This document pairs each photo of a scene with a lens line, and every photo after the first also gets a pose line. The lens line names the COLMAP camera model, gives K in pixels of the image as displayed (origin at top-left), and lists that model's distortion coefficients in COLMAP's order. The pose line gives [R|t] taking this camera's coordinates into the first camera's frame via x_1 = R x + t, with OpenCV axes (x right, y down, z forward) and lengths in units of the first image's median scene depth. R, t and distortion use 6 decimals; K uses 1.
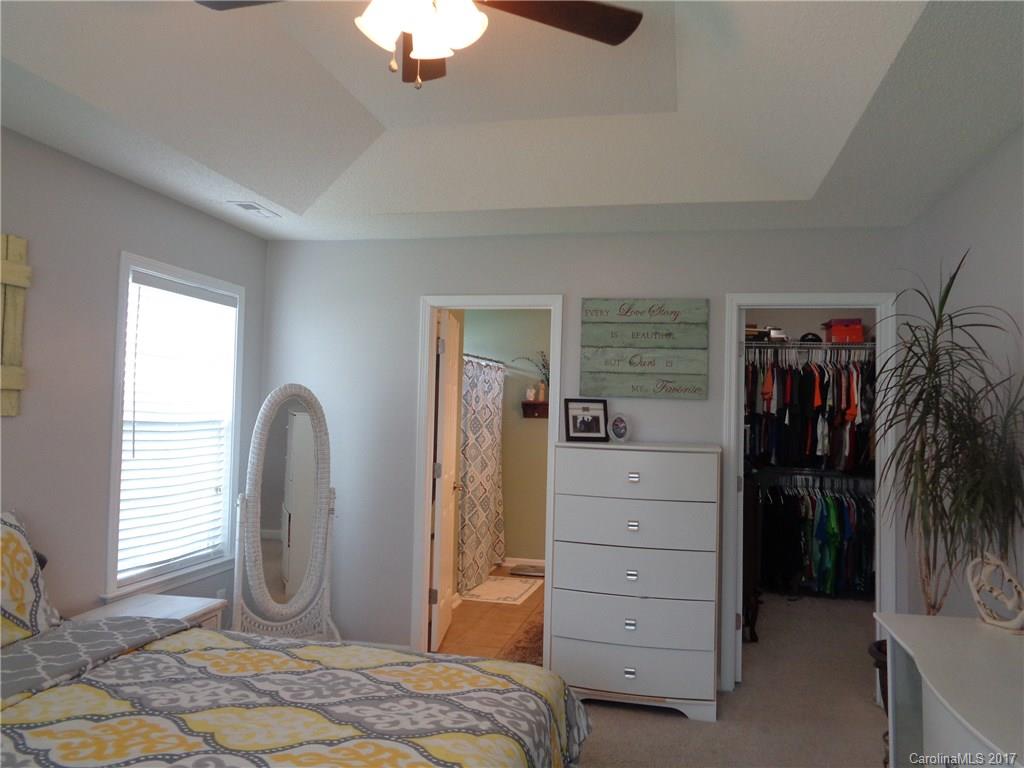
lens RADIAL K [[771.4, 0, 513.8], [0, 771.4, 381.4], [0, 0, 1]] dist [-0.002329, 0.013596]
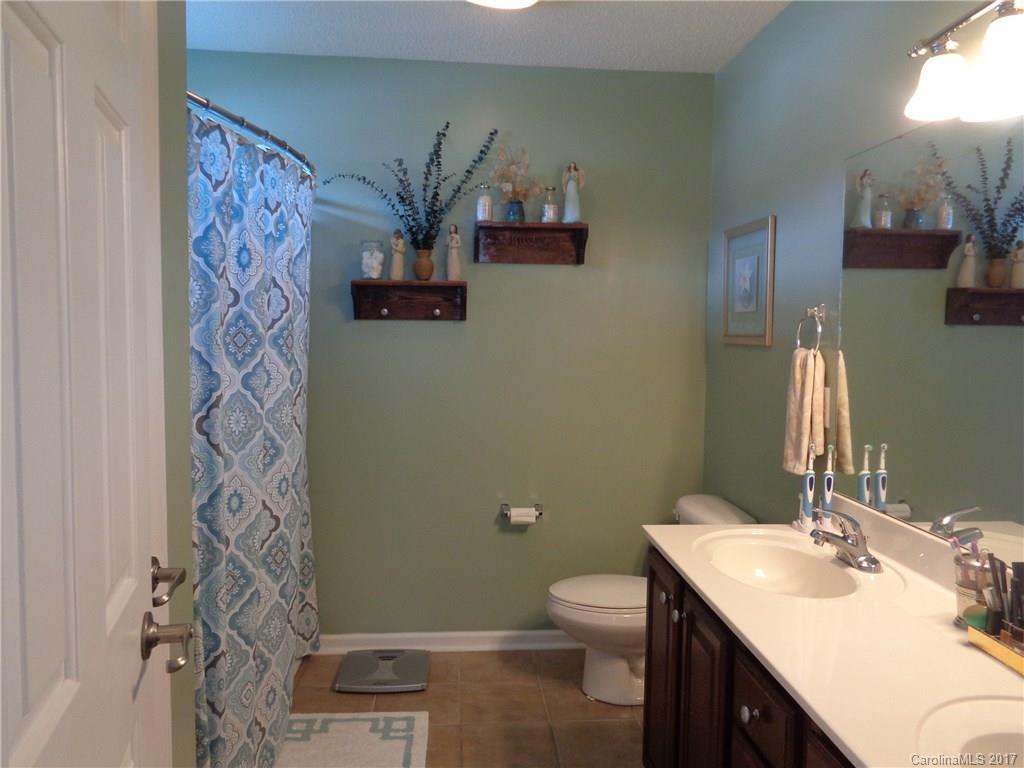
lens RADIAL K [[771.4, 0, 511.9], [0, 771.4, 381.7], [0, 0, 1]] dist [-0.002329, 0.013596]
pose [[0.955632, -0.029797, 0.293051, -0.034218], [-0.004962, 0.993101, 0.117160, 0.034052], [-0.294520, -0.113416, 0.948891, 0.615987]]
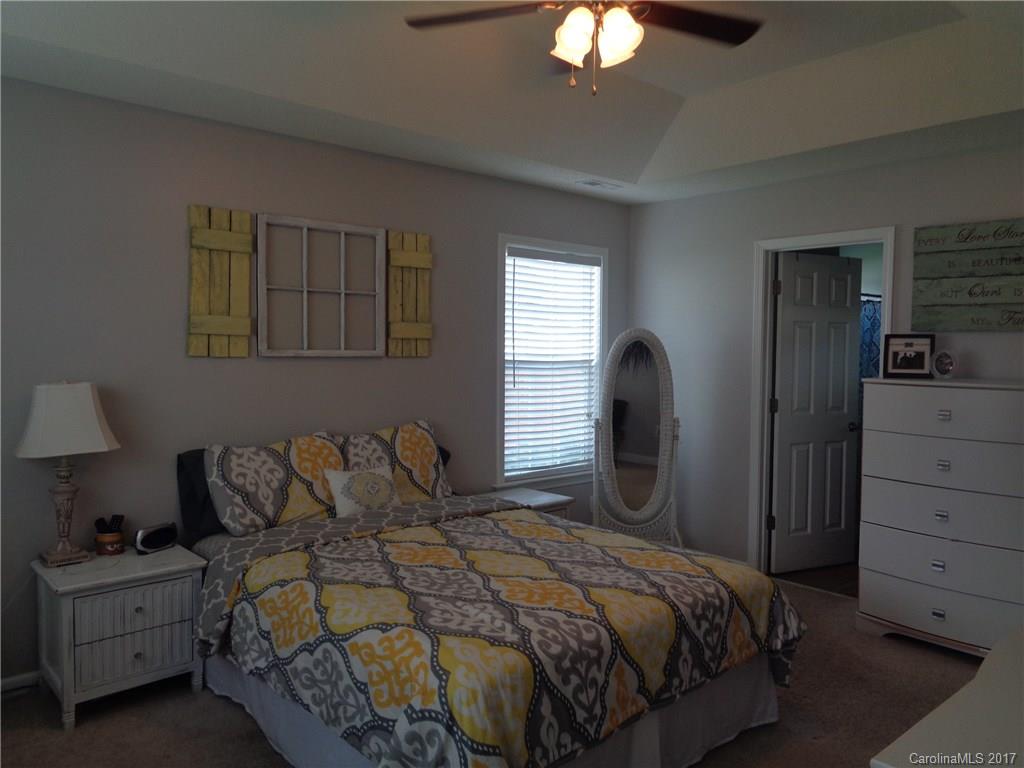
lens RADIAL K [[771.4, 0, 513.4], [0, 771.4, 382.9], [0, 0, 1]] dist [-0.002329, 0.013596]
pose [[0.807682, 0.009373, -0.589544, 0.303203], [0.034979, 0.997351, 0.063778, 0.005290], [0.588580, -0.072134, 0.805215, -0.083391]]
